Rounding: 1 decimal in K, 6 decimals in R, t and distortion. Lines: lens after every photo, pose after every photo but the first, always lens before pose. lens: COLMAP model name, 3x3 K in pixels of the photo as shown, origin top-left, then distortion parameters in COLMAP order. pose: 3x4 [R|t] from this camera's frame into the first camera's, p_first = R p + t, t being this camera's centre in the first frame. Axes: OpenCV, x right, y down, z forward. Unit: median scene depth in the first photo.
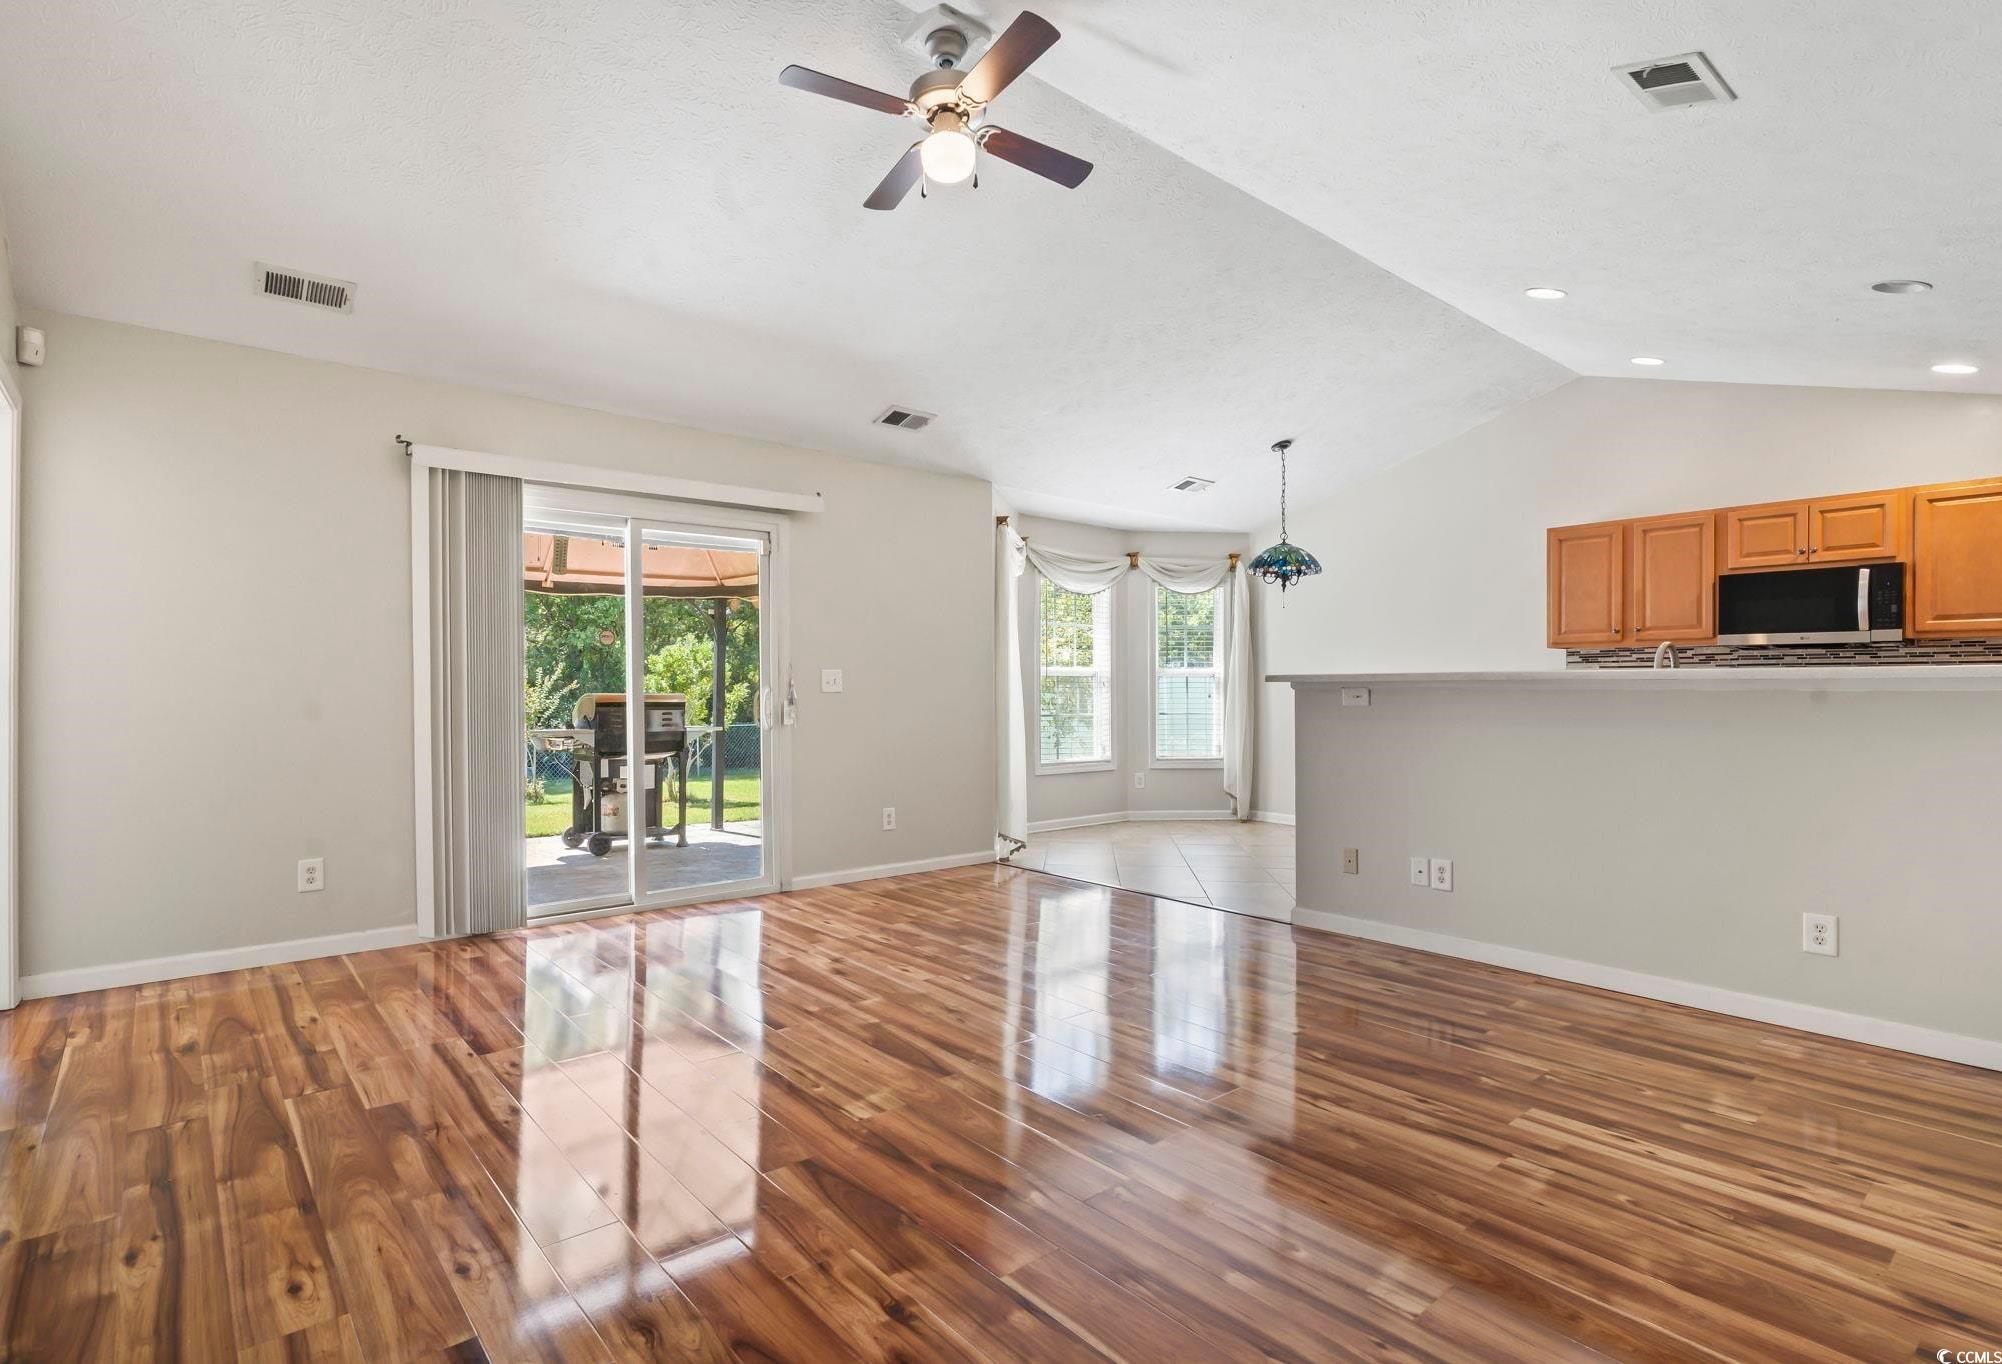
lens RADIAL K [[980.0, 0, 995.4], [0, 980.0, 681.8], [0, 0, 1]] dist [0.003461, -0.004618]
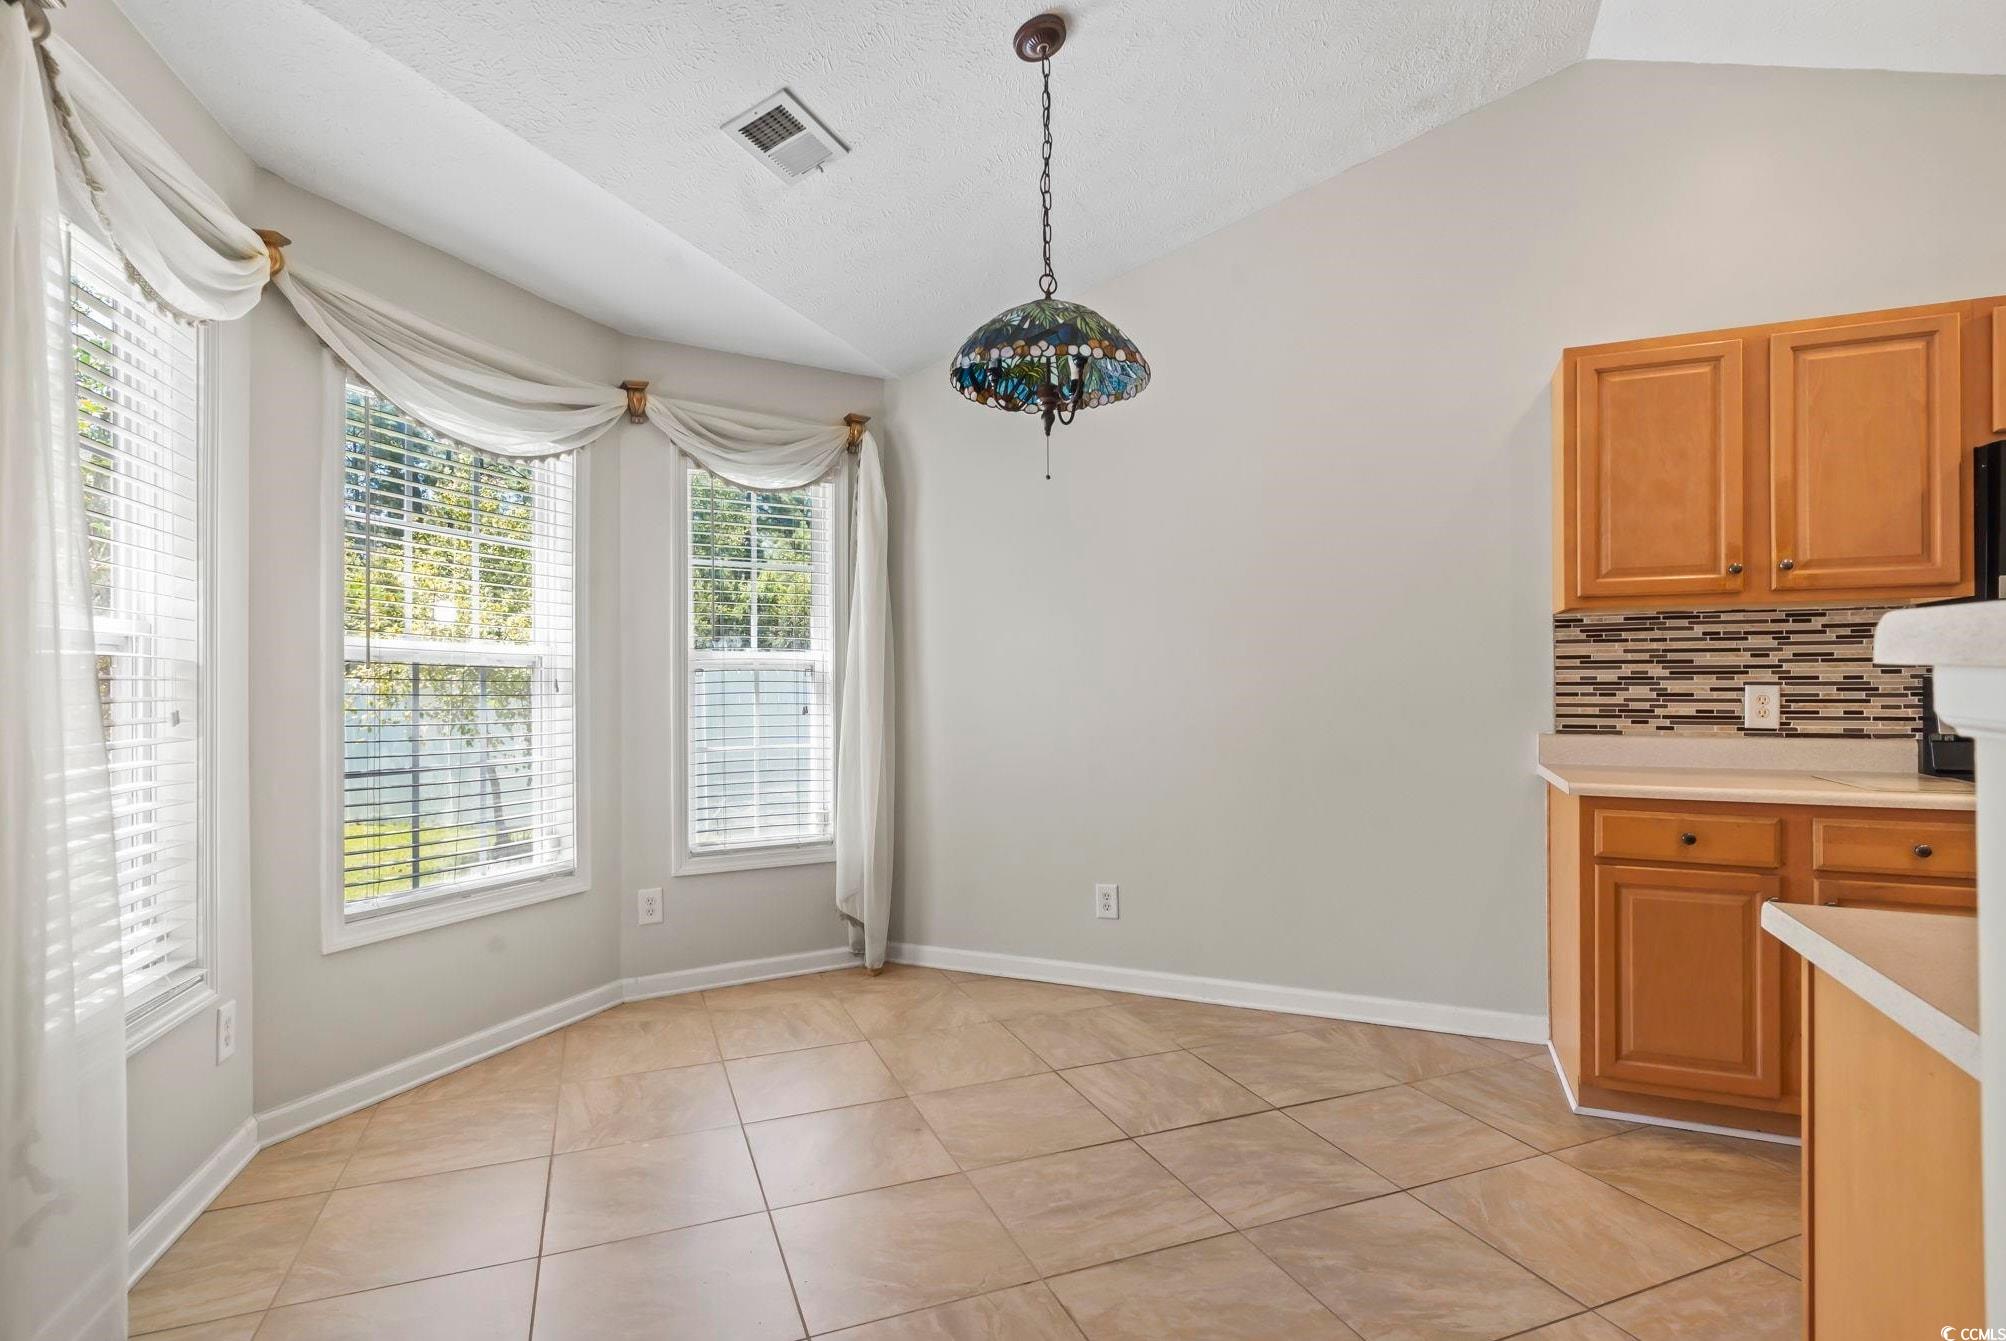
lens RADIAL K [[968.8, 0, 1001.2], [0, 968.8, 683.4], [0, 0, 1]] dist [0.002225, -0.000406]
pose [[0.891099, -0.000143, 0.453809, 0.147467], [-0.000849, 0.999998, 0.001983, 0.000725], [-0.453808, -0.002152, 0.891097, 0.883820]]
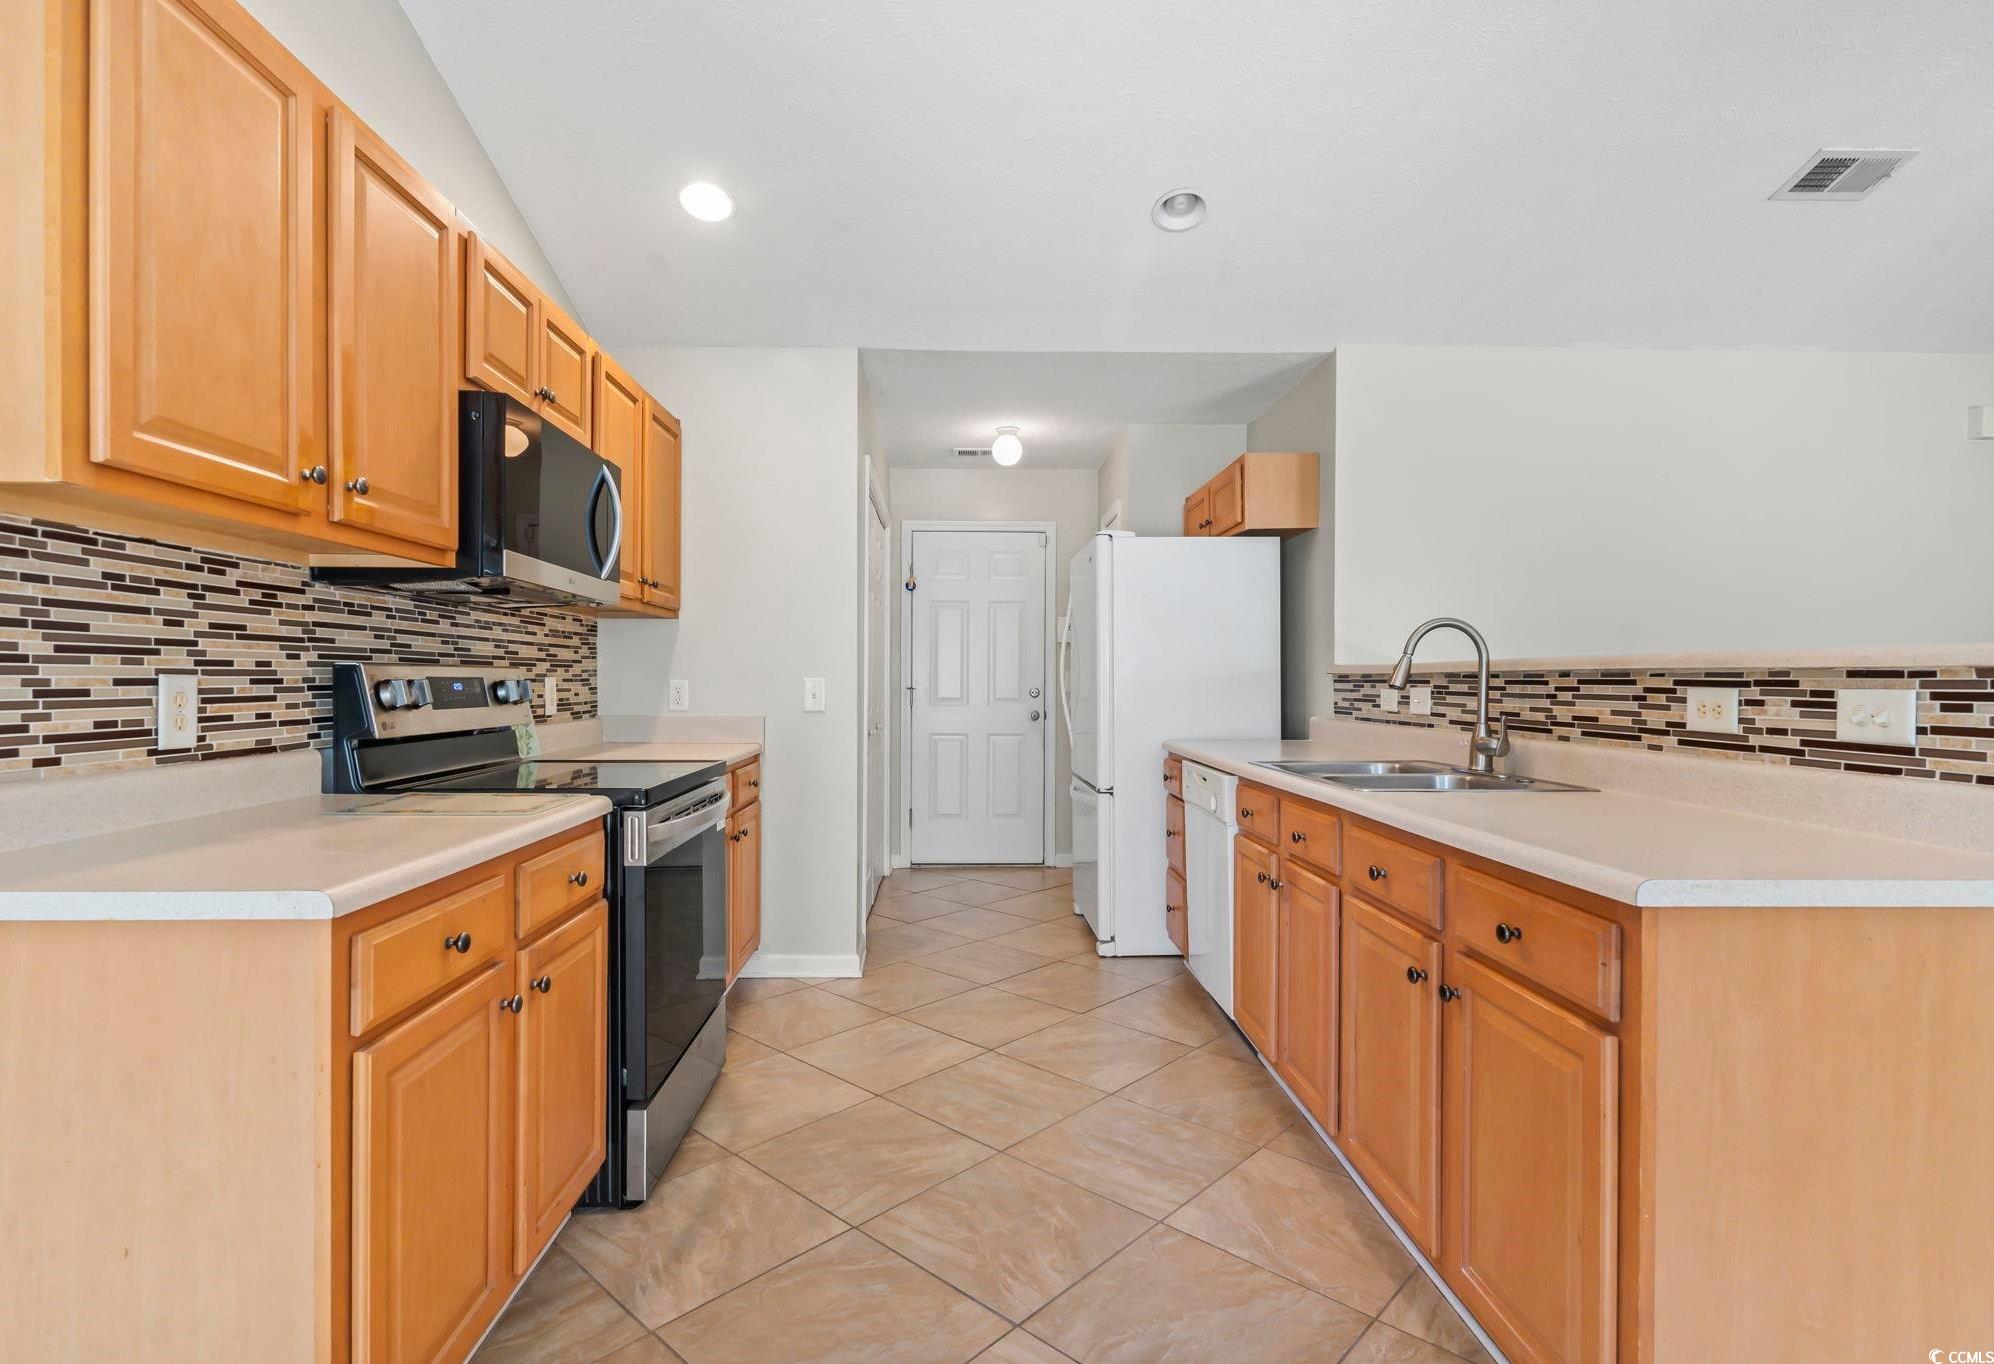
lens RADIAL K [[976.1, 0, 985.0], [0, 976.1, 680.8], [0, 0, 1]] dist [0.003461, -0.004618]
pose [[-0.782955, -0.001268, 0.622076, 0.383360], [-0.003544, 0.999991, -0.002423, 0.004486], [-0.622068, -0.004101, -0.782953, 1.282998]]
